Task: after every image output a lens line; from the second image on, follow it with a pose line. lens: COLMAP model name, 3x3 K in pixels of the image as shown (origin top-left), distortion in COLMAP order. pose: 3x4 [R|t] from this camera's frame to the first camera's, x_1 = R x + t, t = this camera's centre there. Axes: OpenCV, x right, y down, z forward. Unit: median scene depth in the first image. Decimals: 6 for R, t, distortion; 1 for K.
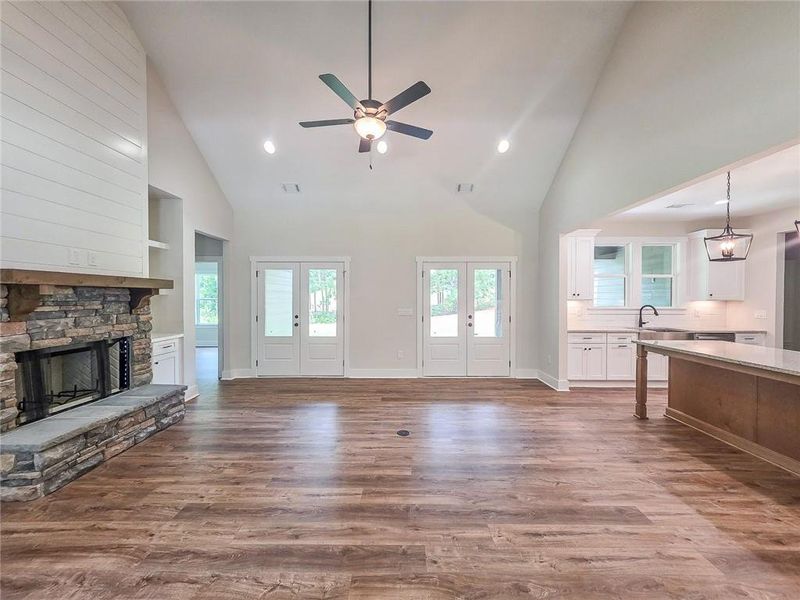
lens RADIAL K [[320.9, 0, 398.8], [0, 320.9, 301.7], [0, 0, 1]] dist [0.003937, 0.000177]
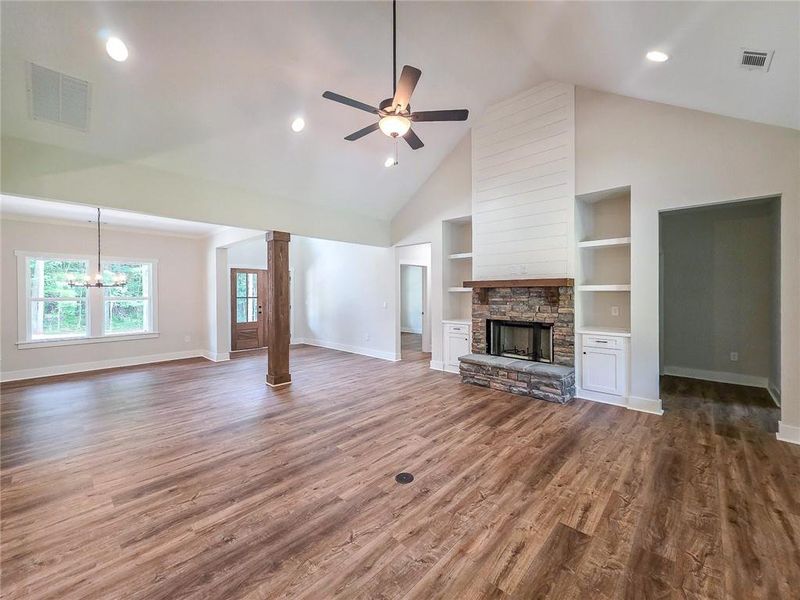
lens RADIAL K [[320.9, 0, 403.6], [0, 320.9, 295.0], [0, 0, 1]] dist [0.003937, 0.000177]
pose [[-0.661949, 0.005865, -0.749526, 0.509369], [-0.011274, 0.999778, 0.017780, -0.021793], [0.749465, 0.020220, -0.661736, 1.327695]]
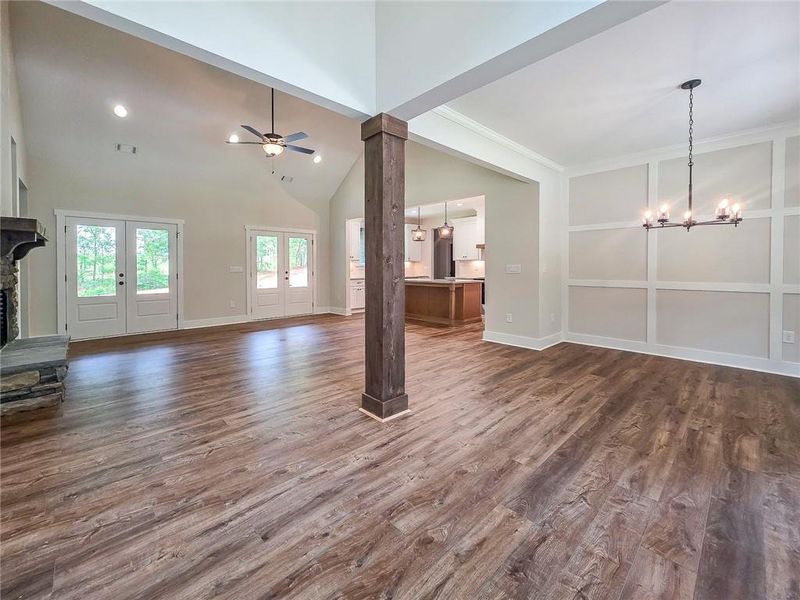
lens RADIAL K [[320.9, 0, 404.2], [0, 320.9, 272.7], [0, 0, 1]] dist [0.003937, 0.000177]
pose [[0.705676, -0.020073, 0.708251, -0.623324], [0.017103, 0.999790, 0.011294, 0.065011], [-0.708328, 0.004144, 0.705871, -0.493050]]
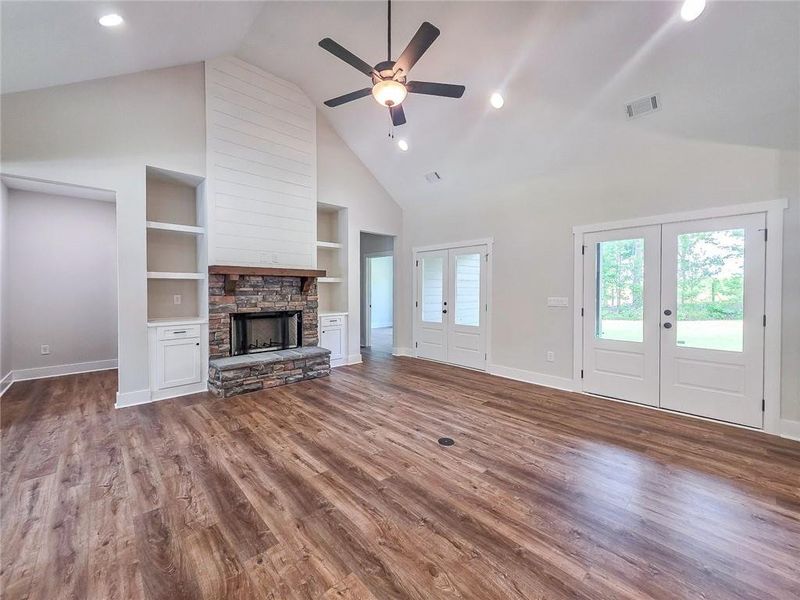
lens RADIAL K [[320.9, 0, 398.4], [0, 320.9, 298.2], [0, 0, 1]] dist [0.003937, 0.000177]
pose [[0.693452, 0.020031, -0.720225, 0.467264], [-0.011984, 0.999796, 0.016268, 0.023195], [0.720404, -0.002650, 0.693550, 0.300412]]
